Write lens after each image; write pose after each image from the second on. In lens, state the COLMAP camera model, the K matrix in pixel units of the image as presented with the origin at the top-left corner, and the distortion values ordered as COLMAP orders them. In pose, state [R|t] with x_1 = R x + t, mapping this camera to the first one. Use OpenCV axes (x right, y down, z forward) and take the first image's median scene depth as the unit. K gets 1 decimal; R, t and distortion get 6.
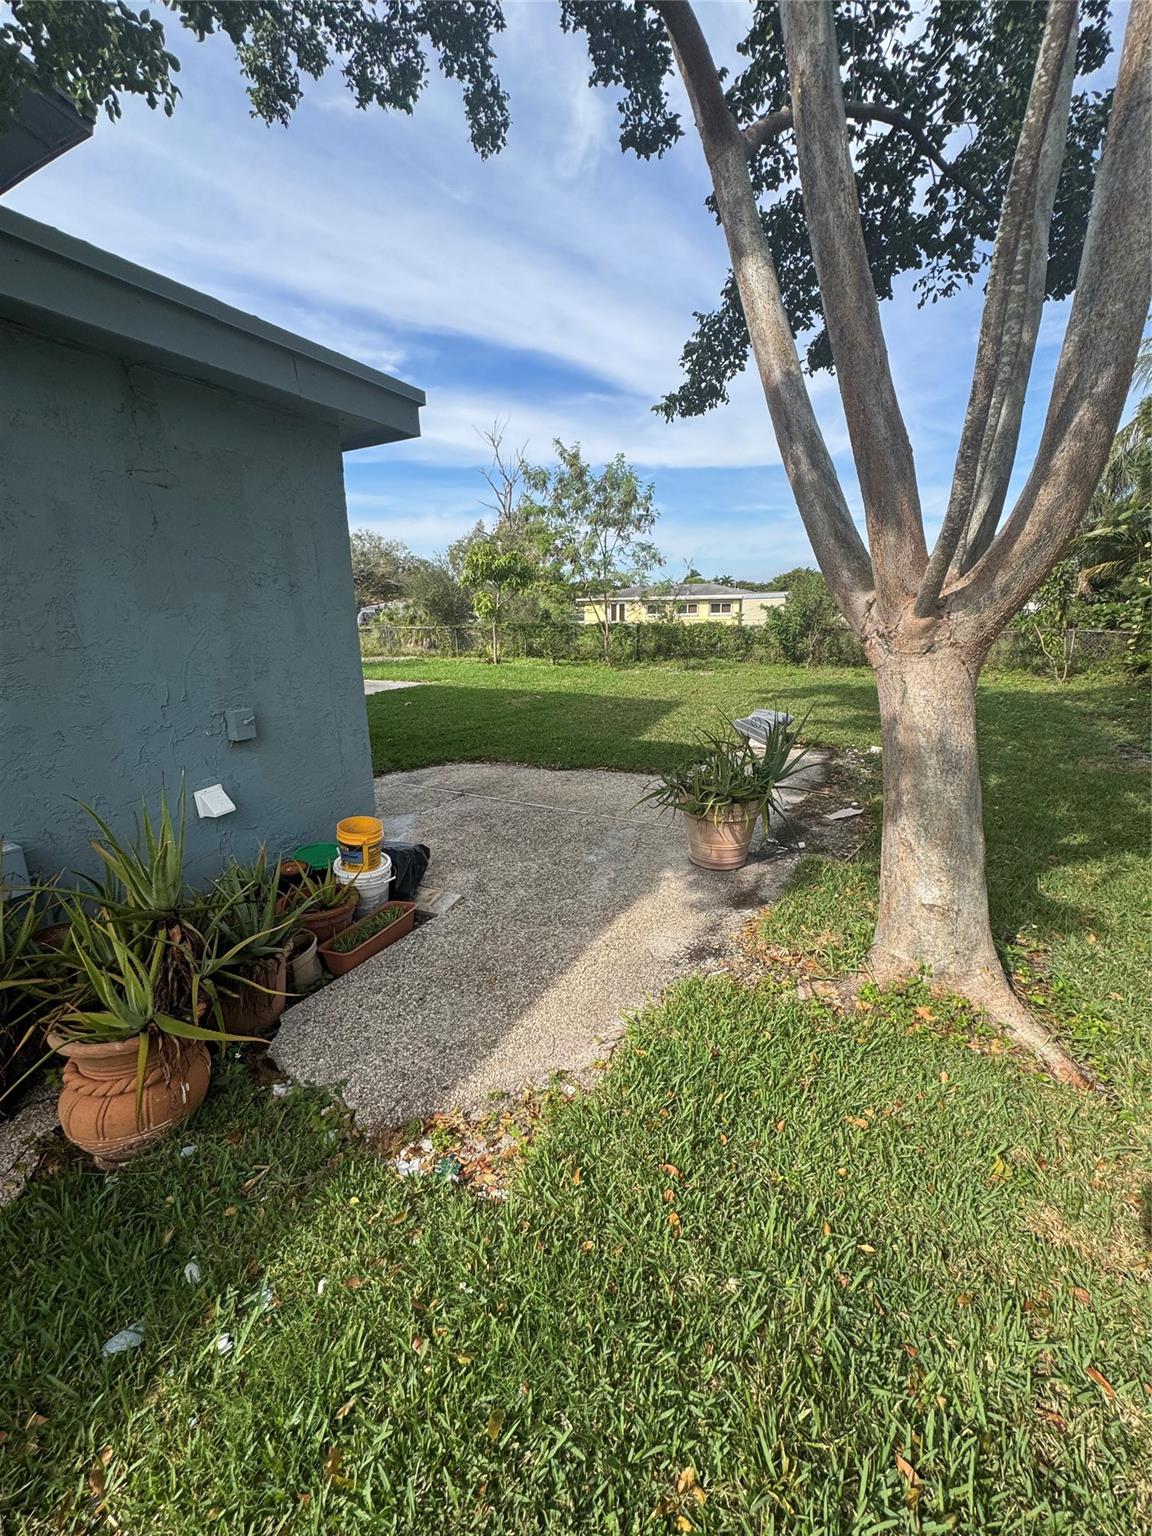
lens RADIAL K [[613.1, 0, 579.1], [0, 613.1, 766.1], [0, 0, 1]] dist [0.016983, -0.000402]
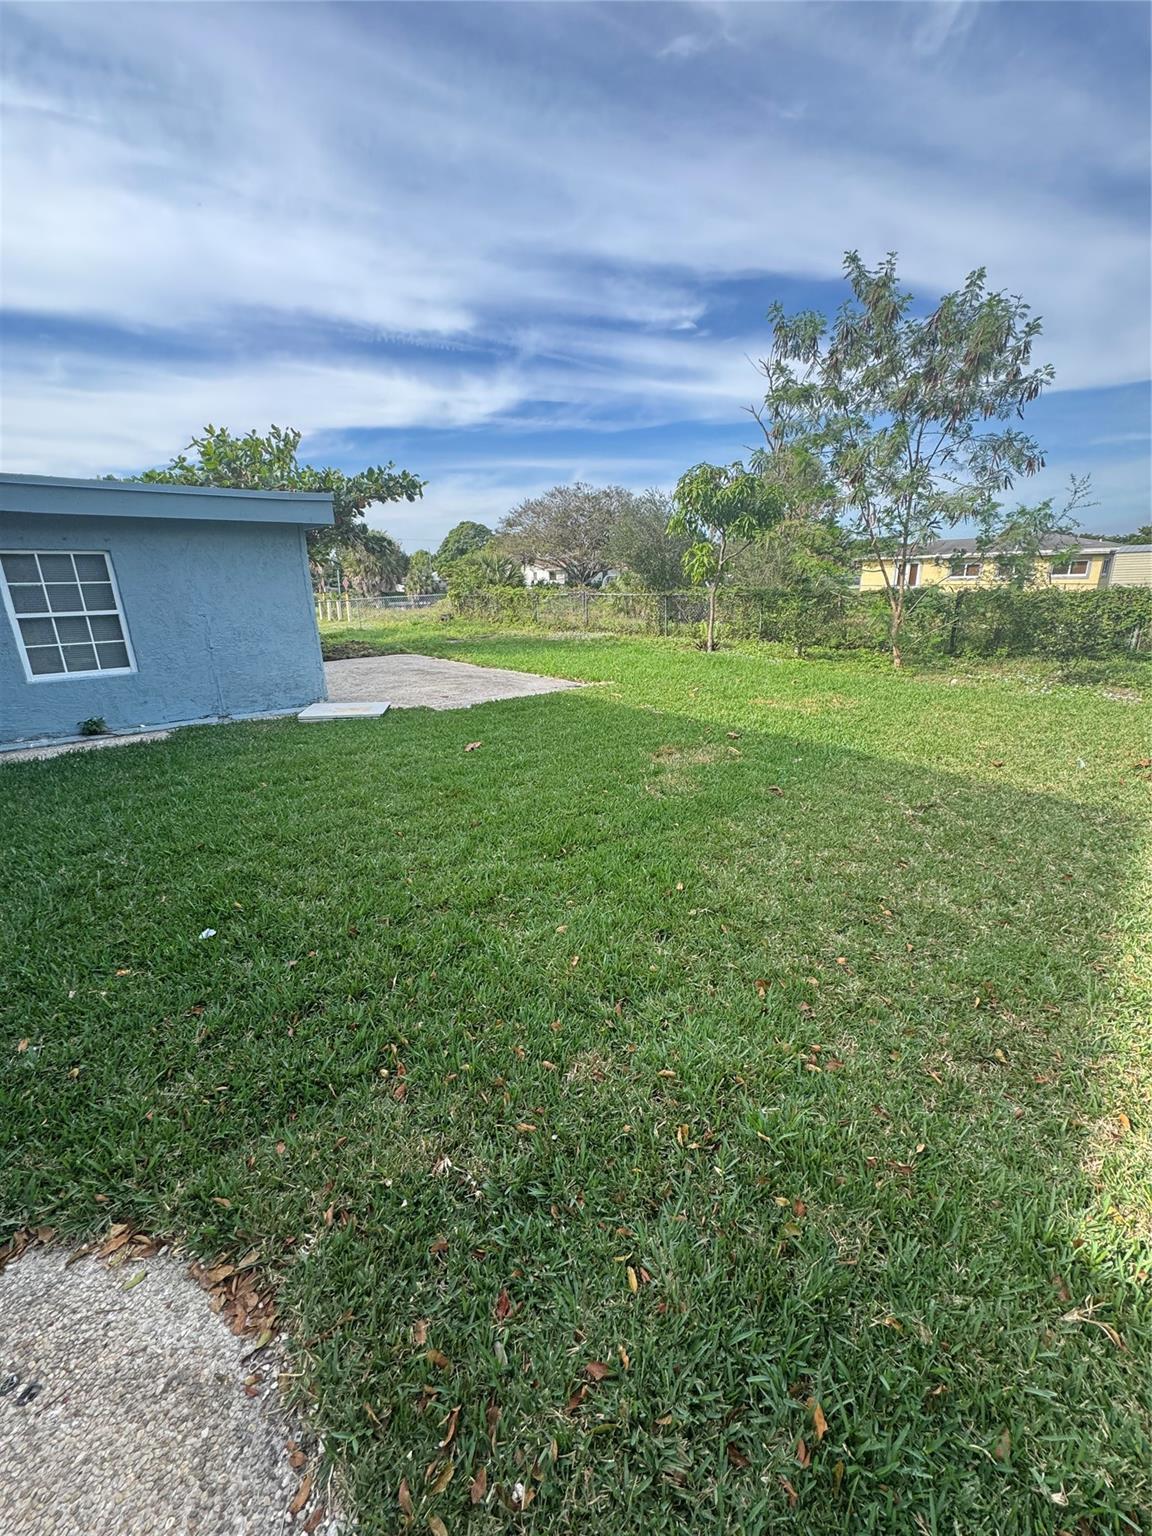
lens RADIAL K [[613.1, 0, 573.7], [0, 613.1, 769.9], [0, 0, 1]] dist [0.016983, -0.000402]
pose [[0.910156, 0.122185, -0.395837, 0.014676], [-0.100685, 0.992108, 0.074732, -0.070961], [0.401844, -0.028163, 0.915275, 0.314592]]
